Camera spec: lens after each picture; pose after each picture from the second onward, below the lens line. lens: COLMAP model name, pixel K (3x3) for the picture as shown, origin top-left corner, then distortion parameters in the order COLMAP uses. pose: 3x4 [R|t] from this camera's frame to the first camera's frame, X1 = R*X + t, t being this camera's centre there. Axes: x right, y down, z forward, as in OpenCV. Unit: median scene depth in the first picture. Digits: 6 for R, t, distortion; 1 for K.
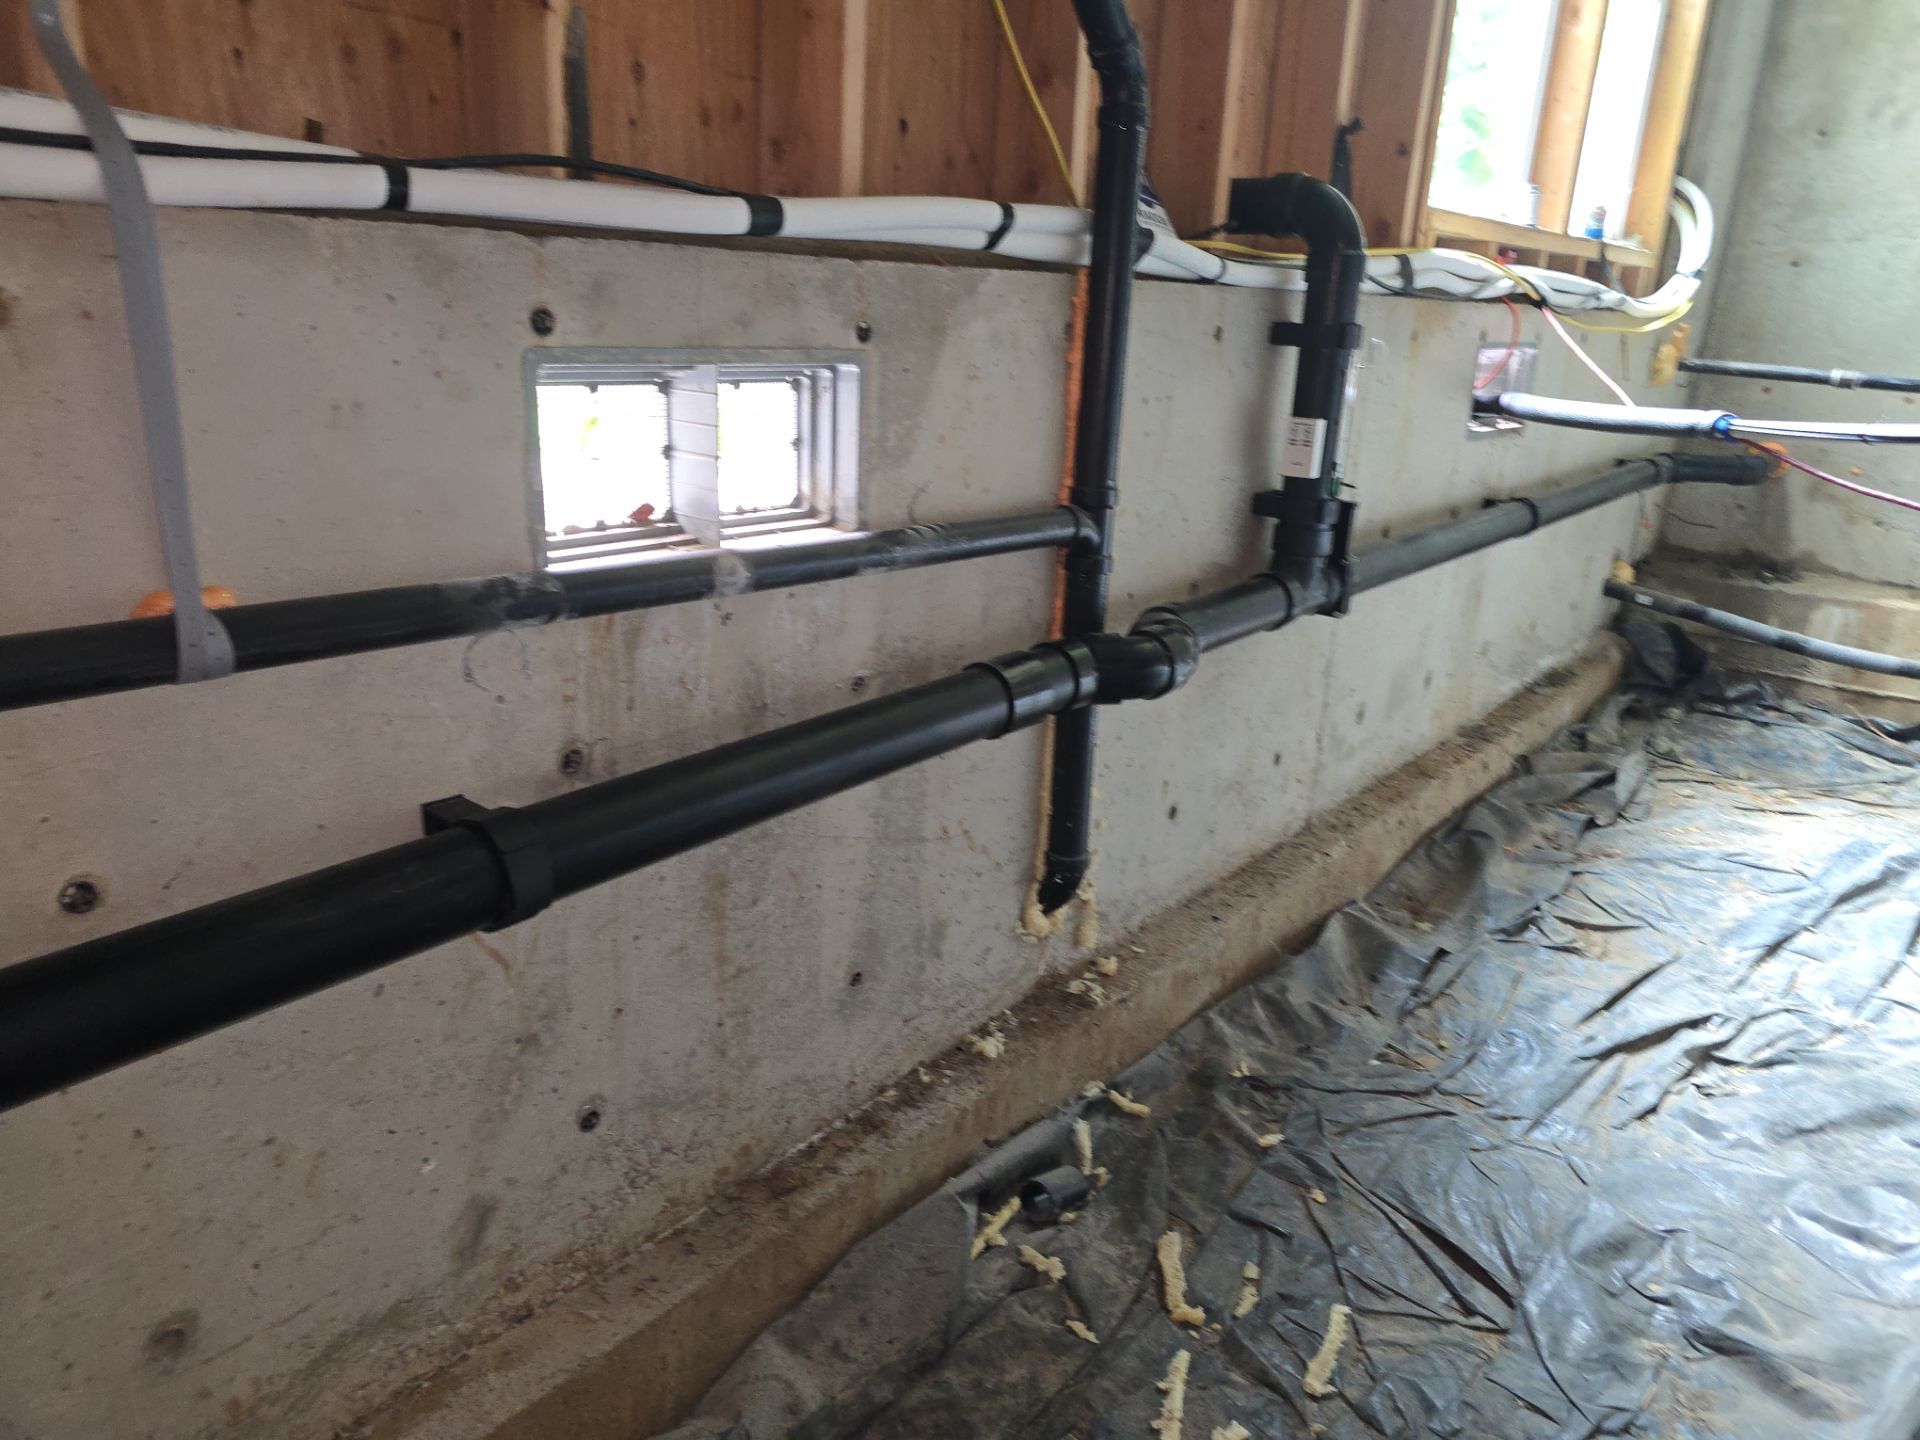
lens RADIAL K [[1284.8, 0, 960.0], [0, 1284.8, 720.0], [0, 0, 1]] dist [0.004154, 0.003216]
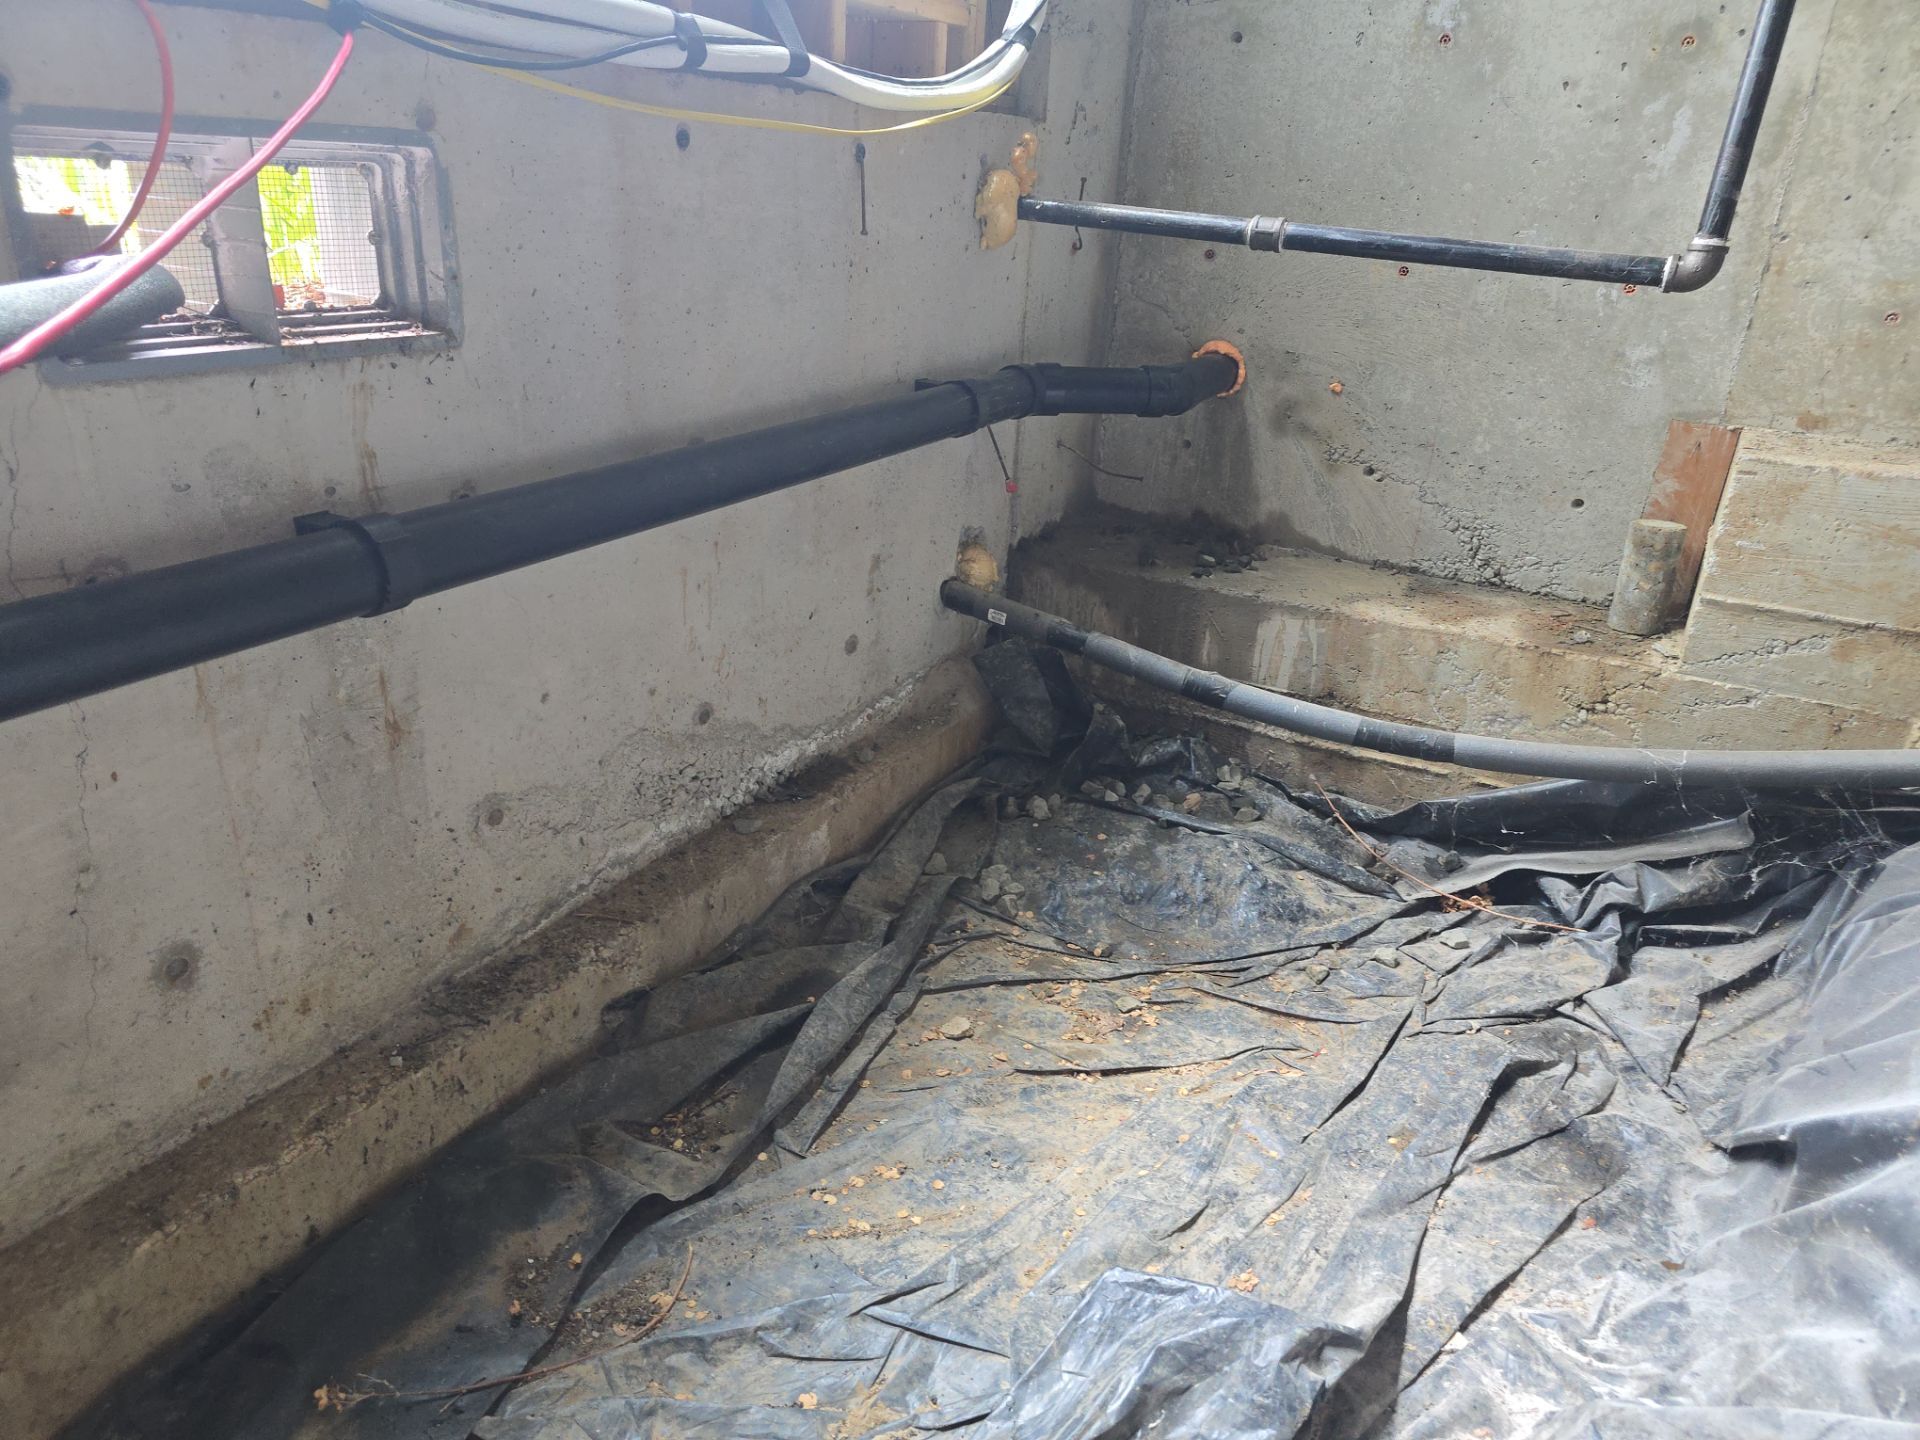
lens RADIAL K [[1204.3, 0, 960.0], [0, 1204.3, 720.0], [0, 0, 1]] dist [0.000581, -0.000236]
pose [[0.987057, -0.059966, 0.148739, 0.433599], [0.042919, 0.992405, 0.115284, -0.112449], [-0.154523, -0.107408, 0.982133, 0.451024]]
